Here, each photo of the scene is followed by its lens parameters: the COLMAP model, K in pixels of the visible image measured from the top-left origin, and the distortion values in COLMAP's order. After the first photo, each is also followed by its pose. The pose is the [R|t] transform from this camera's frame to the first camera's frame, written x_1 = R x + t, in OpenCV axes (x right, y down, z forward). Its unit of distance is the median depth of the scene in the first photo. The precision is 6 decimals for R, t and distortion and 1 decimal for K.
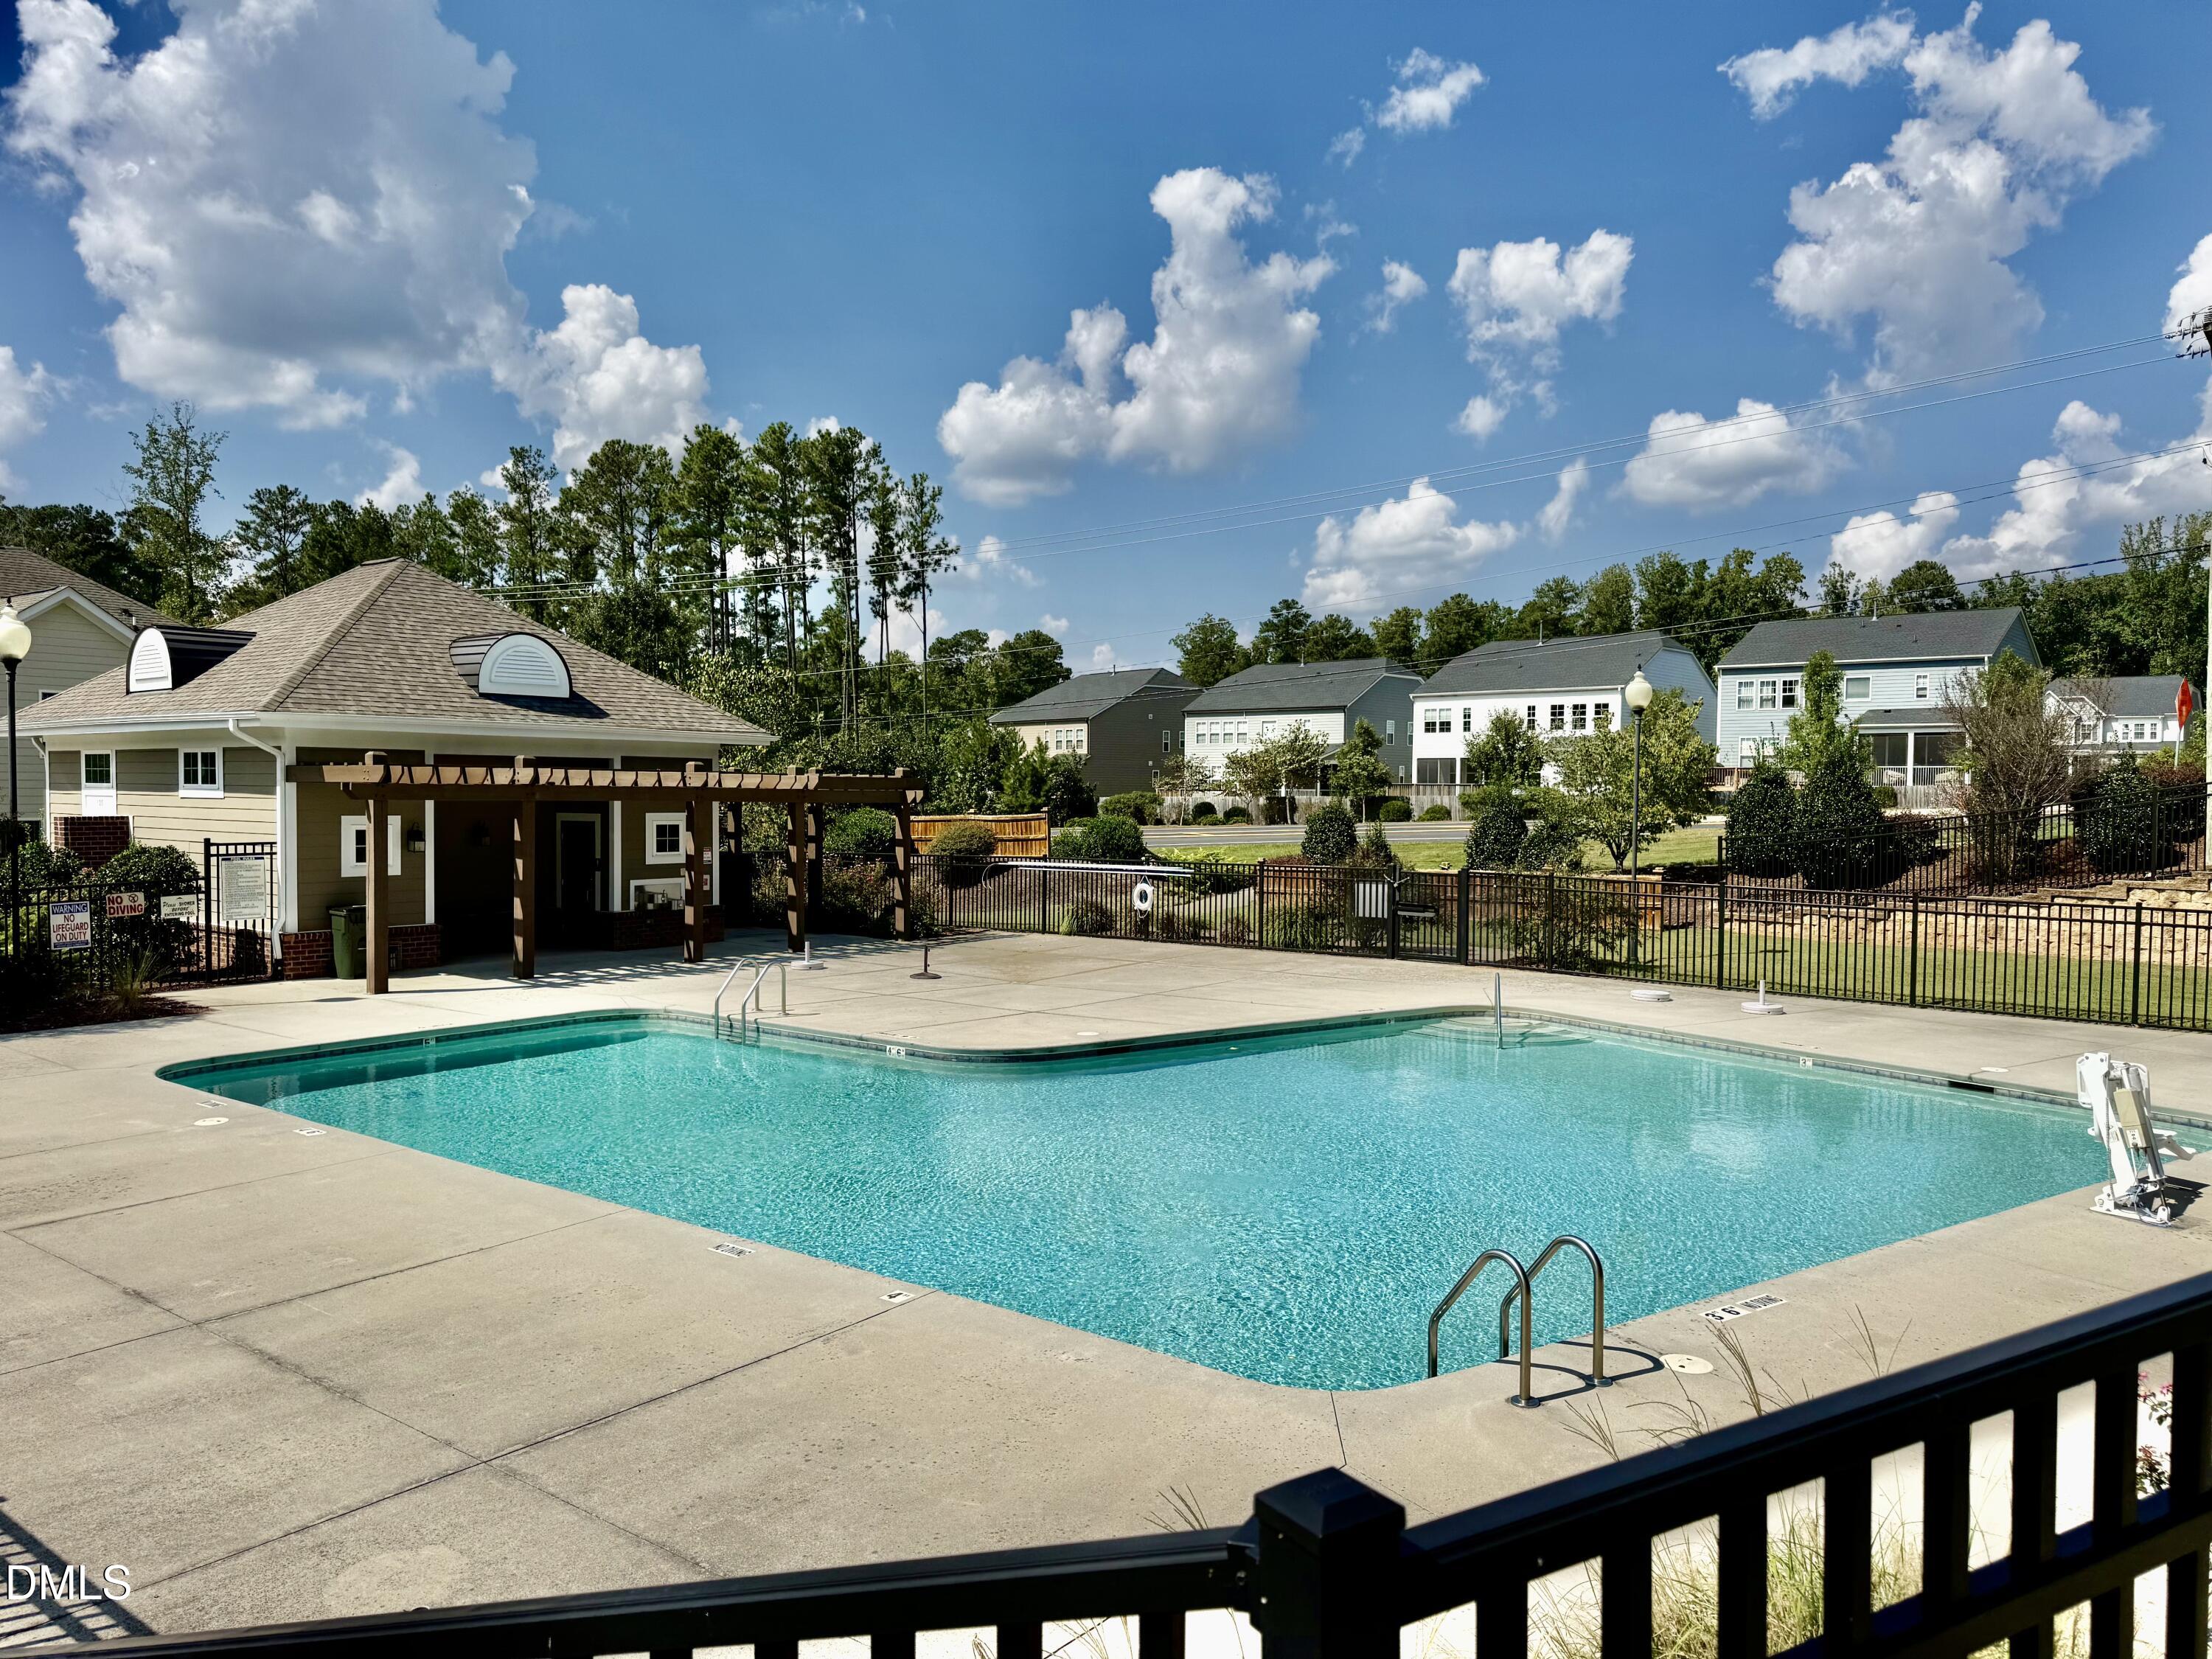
lens RADIAL K [[1658.1, 0, 1132.2], [0, 1658.1, 830.9], [0, 0, 1]] dist [0.103688, -0.110901]
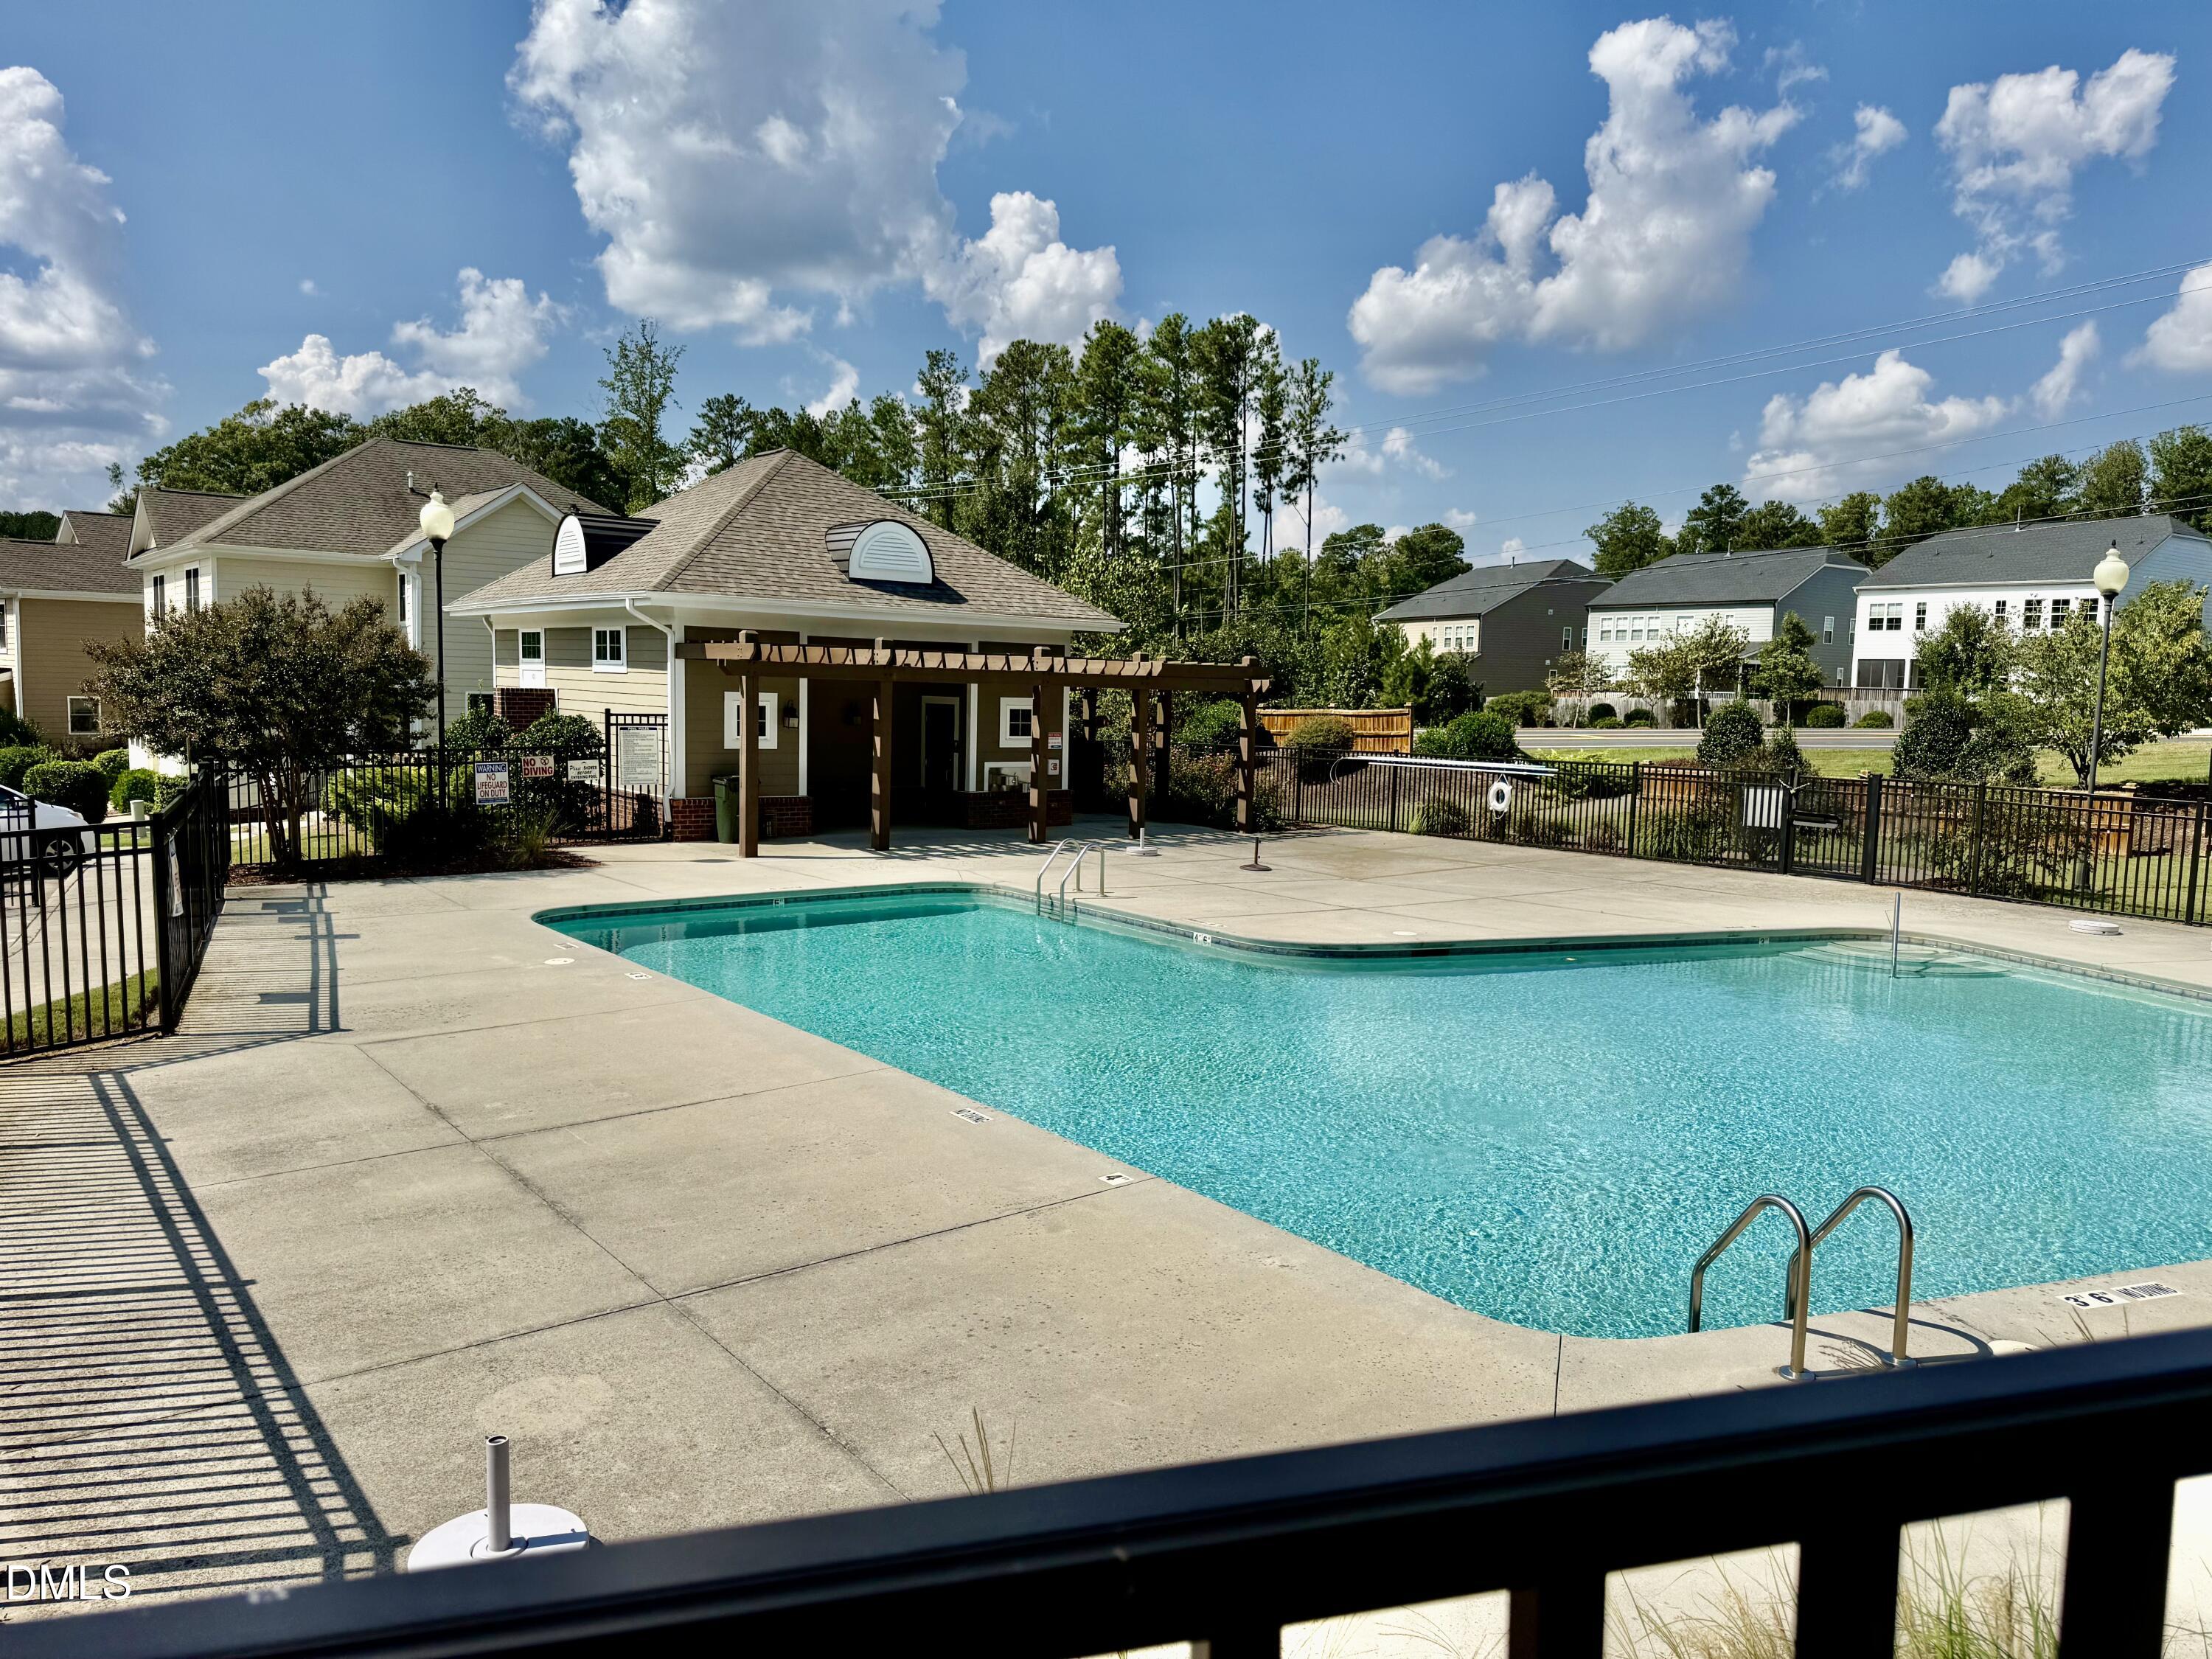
lens RADIAL K [[1660.2, 0, 1088.9], [0, 1660.2, 819.9], [0, 0, 1]] dist [0.146957, -0.231696]
pose [[0.965617, 0.038757, -0.257063, 0.009851], [-0.025285, 0.998138, 0.055509, 0.002362], [0.258736, -0.047101, 0.964799, 0.009914]]
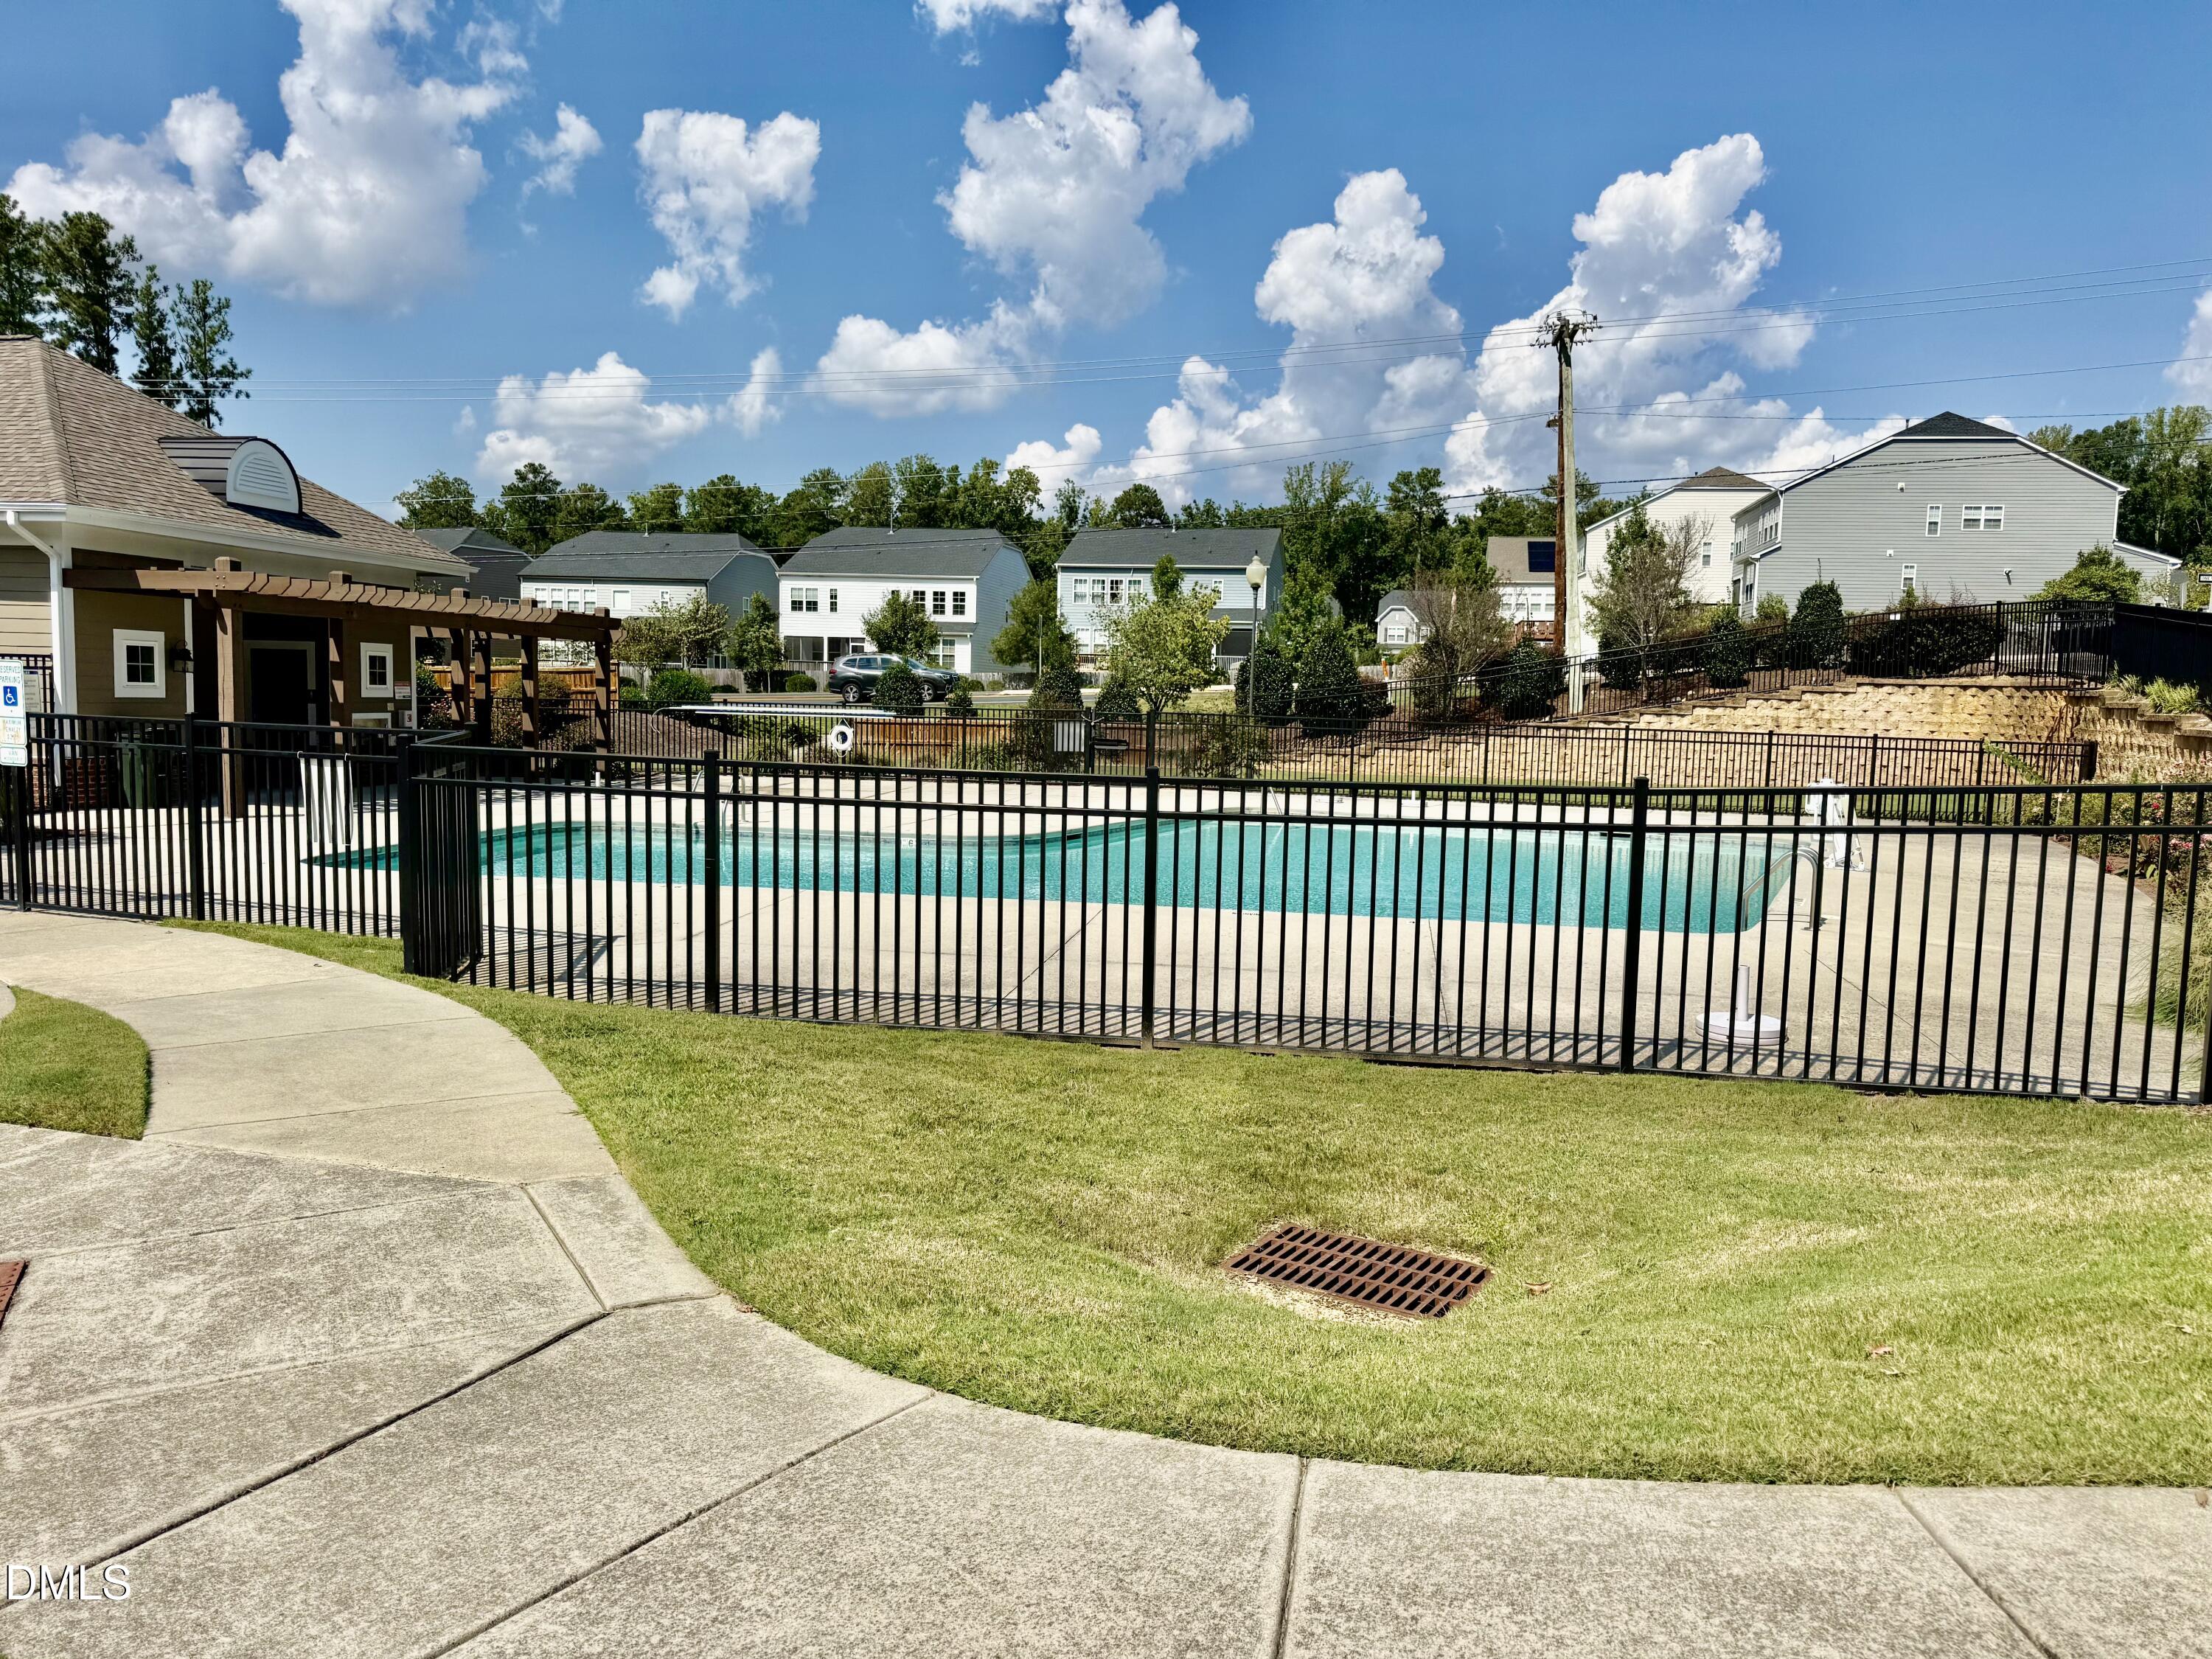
lens RADIAL K [[1658.1, 0, 1132.2], [0, 1658.1, 830.9], [0, 0, 1]] dist [0.103688, -0.110901]
pose [[0.880790, -0.018644, 0.473139, -0.131080], [-0.011676, 0.998066, 0.061065, 0.012021], [-0.473362, -0.059309, 0.878869, -0.023815]]
